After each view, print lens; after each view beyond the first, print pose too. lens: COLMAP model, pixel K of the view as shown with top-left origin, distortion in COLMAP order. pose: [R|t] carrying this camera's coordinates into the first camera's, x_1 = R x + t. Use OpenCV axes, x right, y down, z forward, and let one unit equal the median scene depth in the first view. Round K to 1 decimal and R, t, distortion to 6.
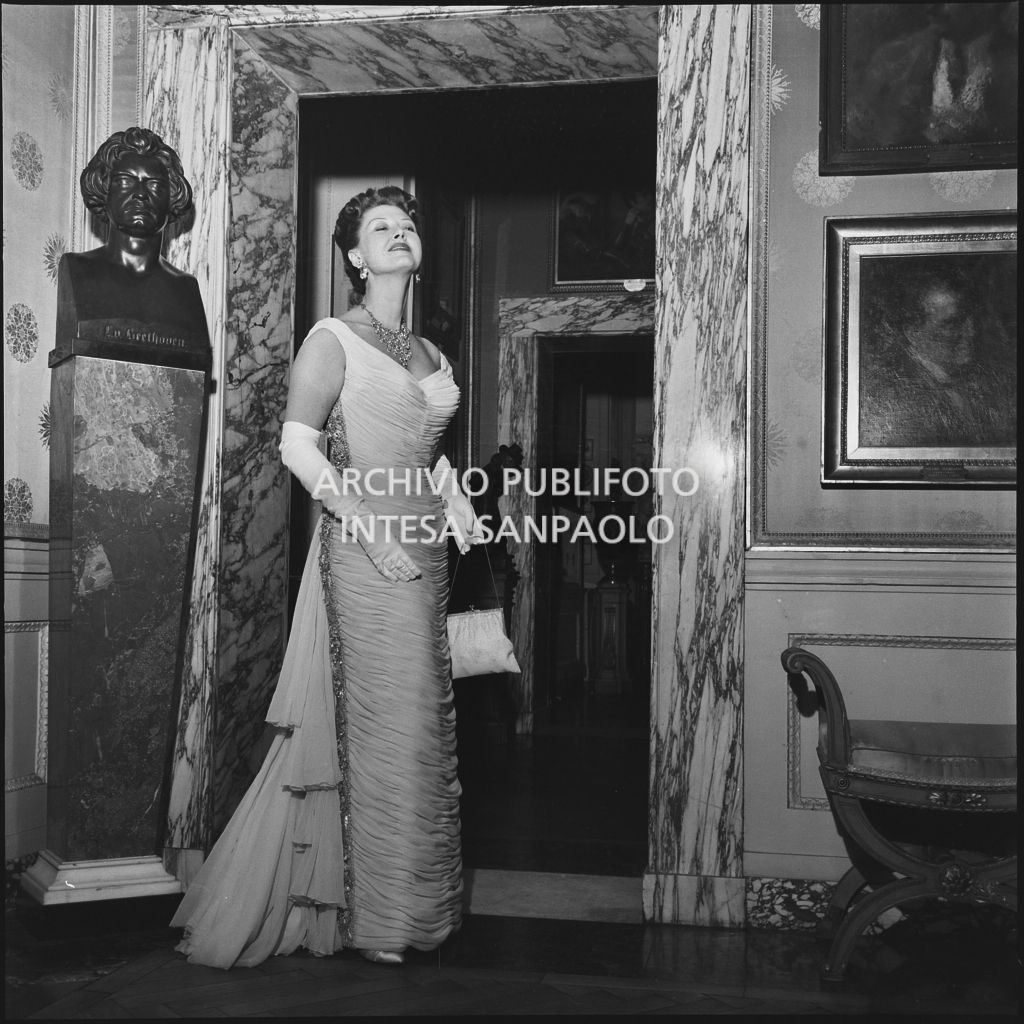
lens RADIAL K [[1384.8, 0, 509.8], [0, 1384.8, 517.9], [0, 0, 1]] dist [0.055520, 0.000000]
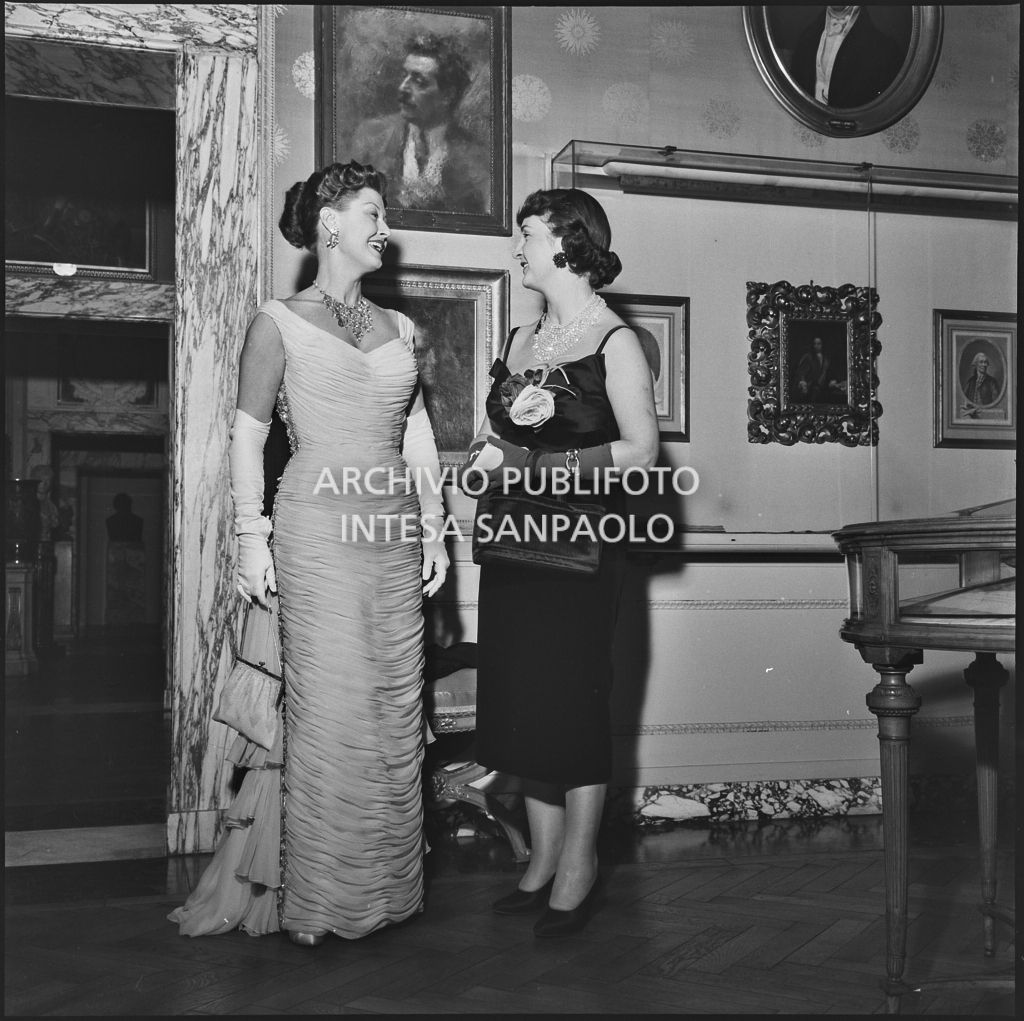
lens RADIAL K [[1384.8, 0, 513.4], [0, 1384.8, 508.4], [0, 0, 1]] dist [0.055520, 0.000000]
pose [[0.899734, 0.004857, 0.436412, -0.147116], [-0.009106, 0.999929, 0.007643, -0.008830], [-0.436344, -0.010851, 0.899714, -0.159113]]
